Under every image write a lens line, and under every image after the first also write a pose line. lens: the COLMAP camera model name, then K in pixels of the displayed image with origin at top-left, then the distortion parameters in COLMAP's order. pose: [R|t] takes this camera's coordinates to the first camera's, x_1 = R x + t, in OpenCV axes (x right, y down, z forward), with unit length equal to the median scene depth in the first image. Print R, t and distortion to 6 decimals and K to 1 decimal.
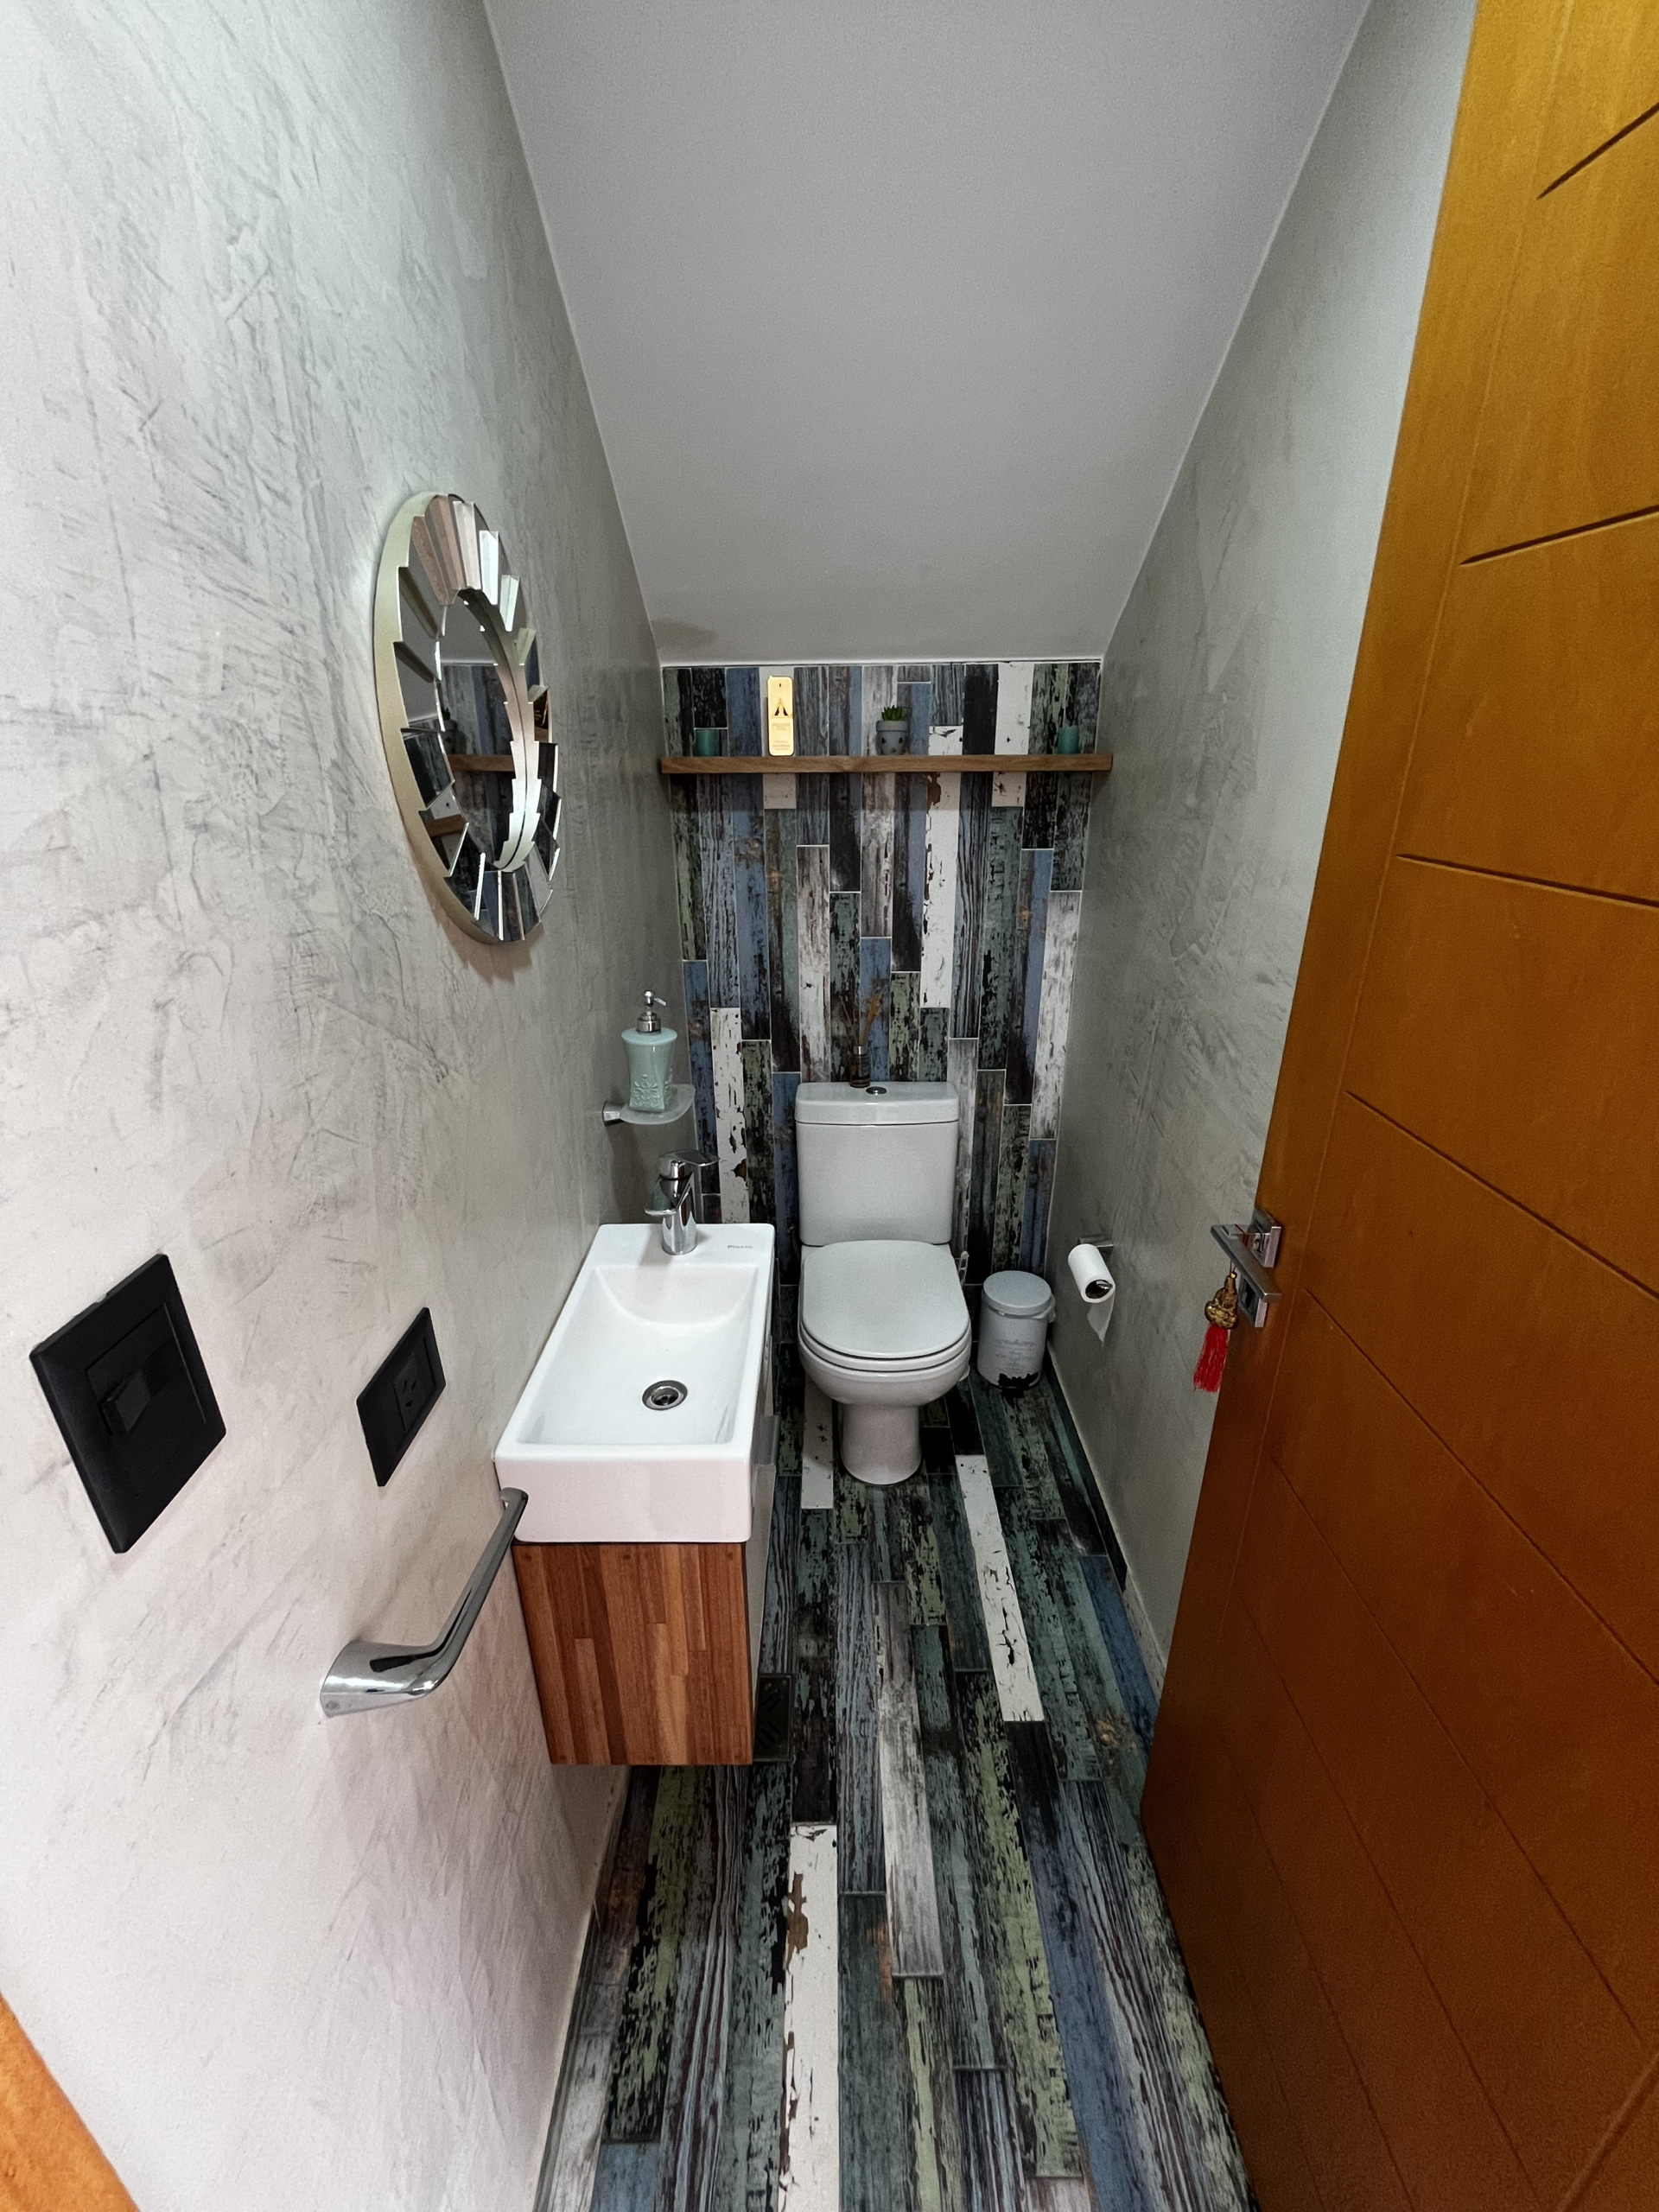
lens RADIAL K [[895.2, 0, 829.5], [0, 895.2, 1106.0], [0, 0, 1]] dist [-0.001682, 0.001130]
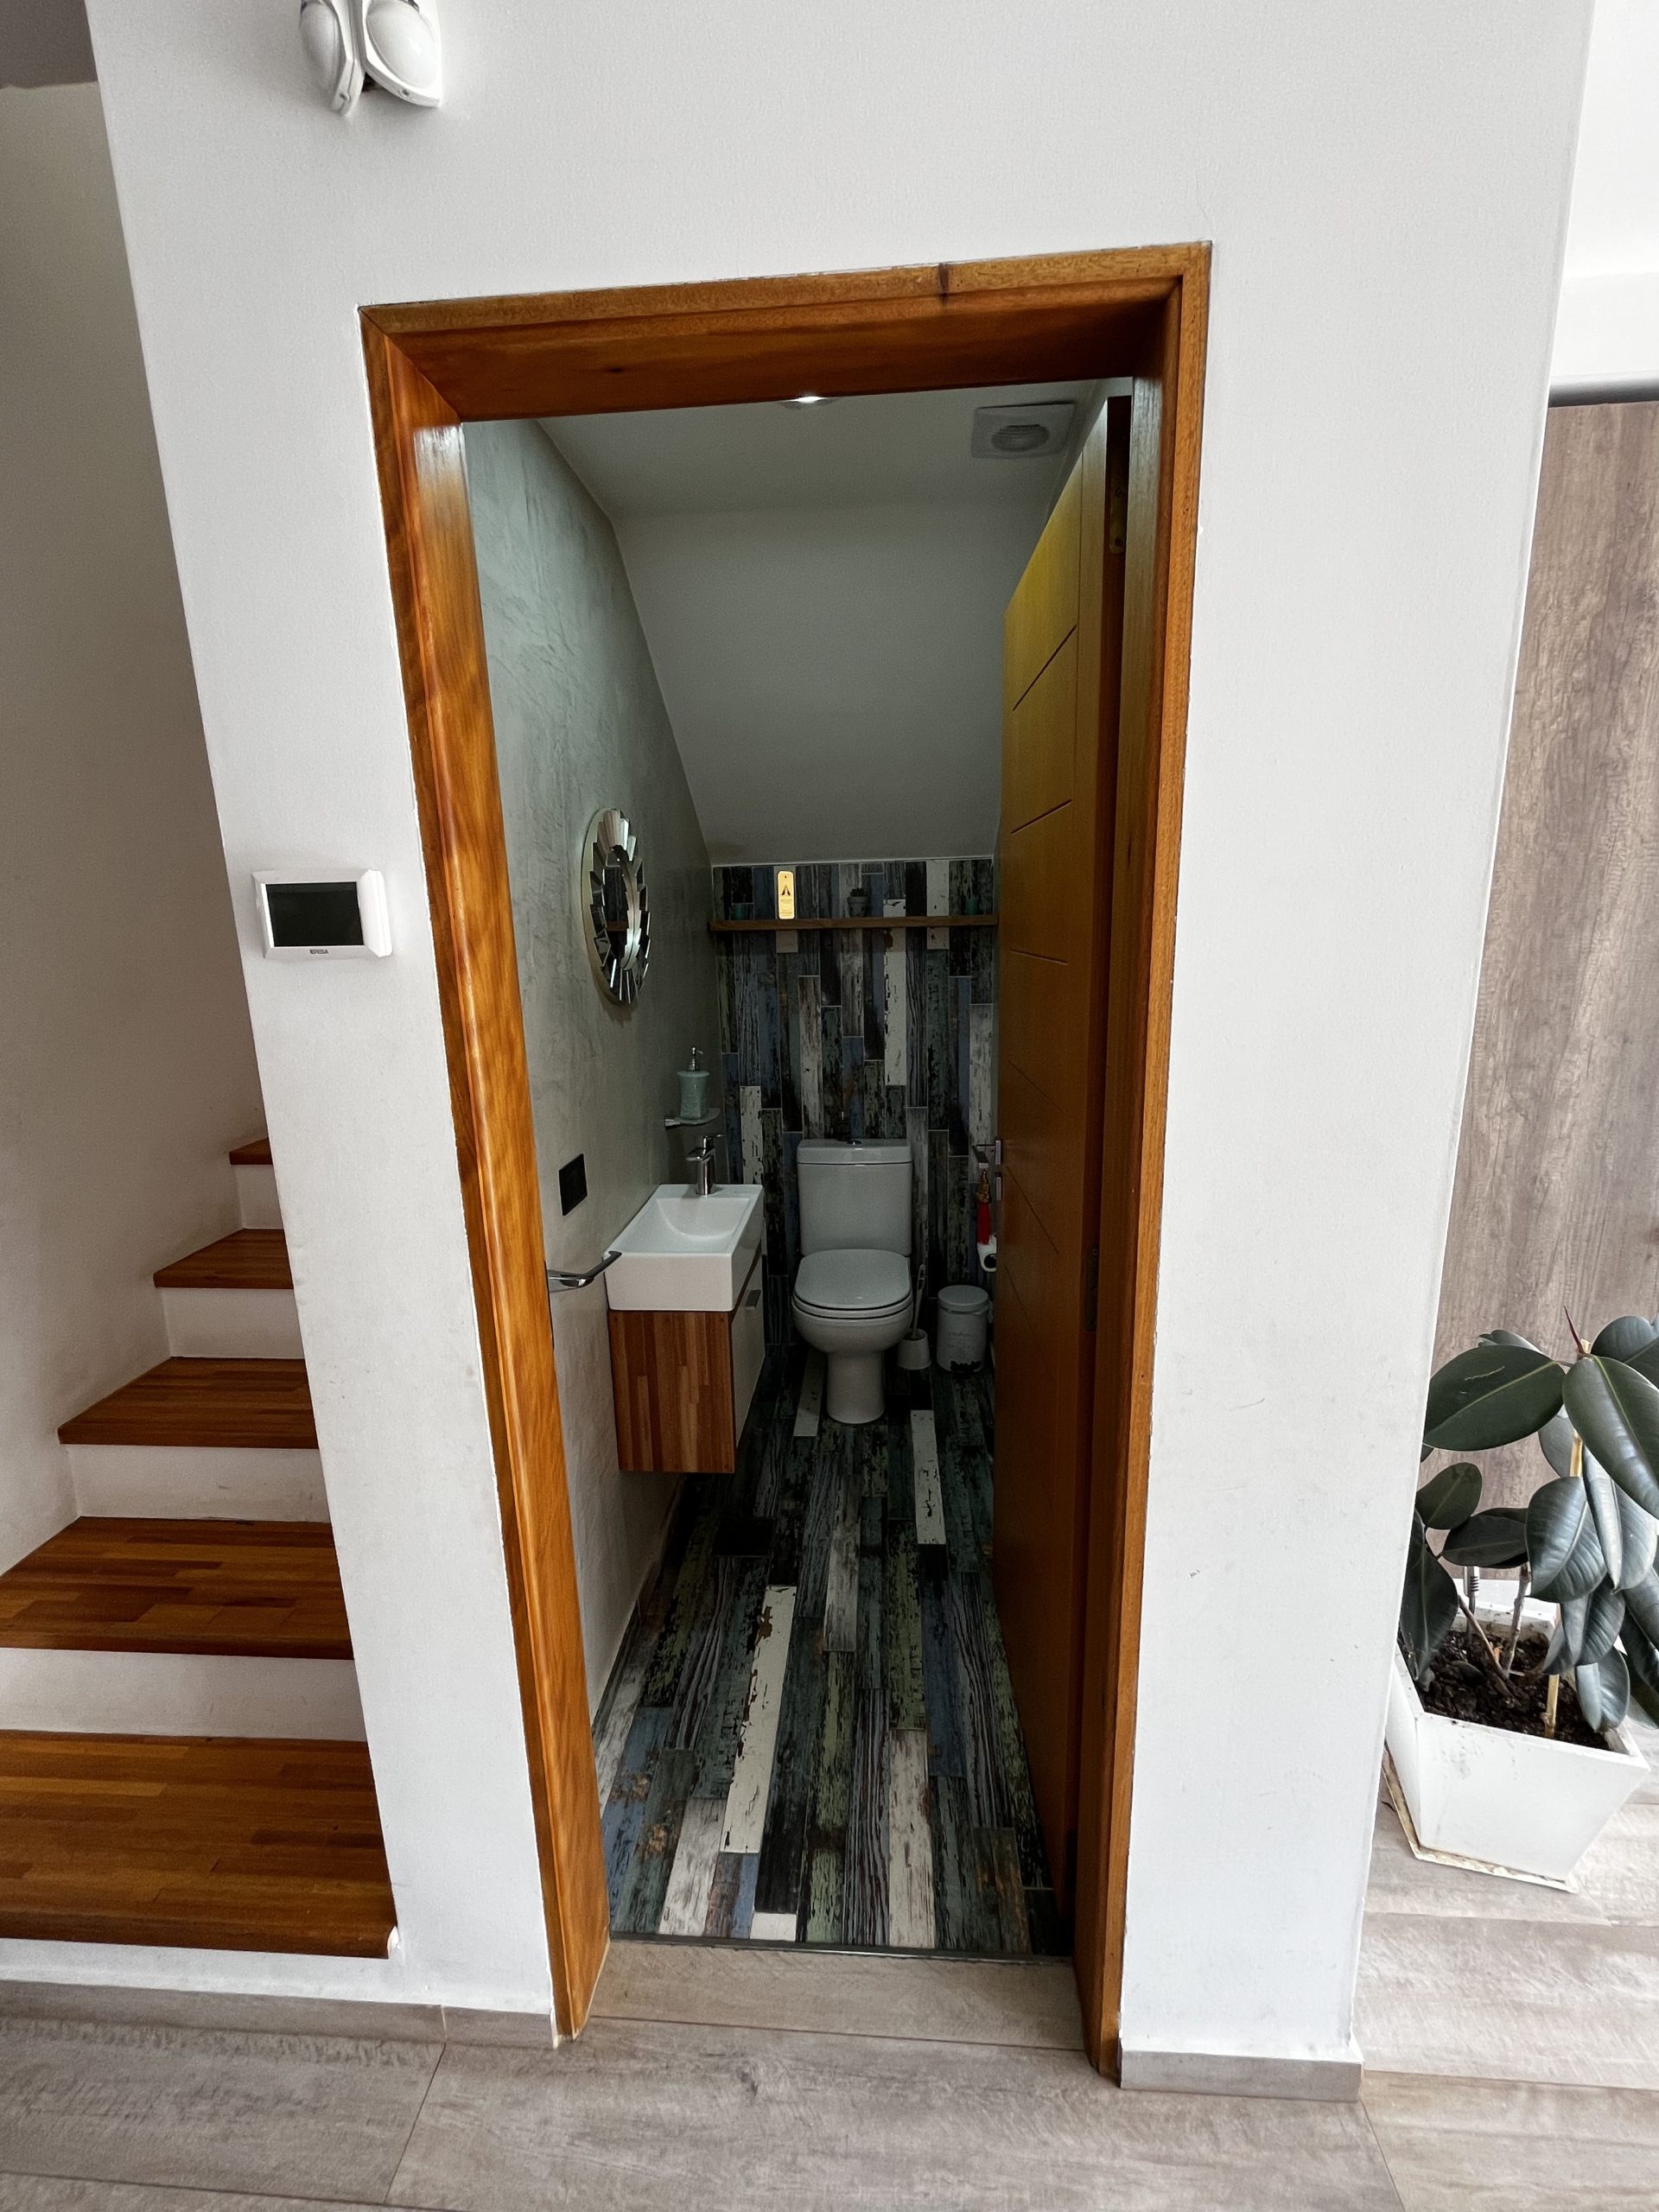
lens RADIAL K [[895.2, 0, 829.5], [0, 895.2, 1106.0], [0, 0, 1]] dist [-0.001682, 0.001130]
pose [[0.997781, -0.001793, -0.066561, 0.123483], [-0.009929, 0.984454, -0.175360, 0.200737], [0.065841, 0.175632, 0.982252, -0.466579]]
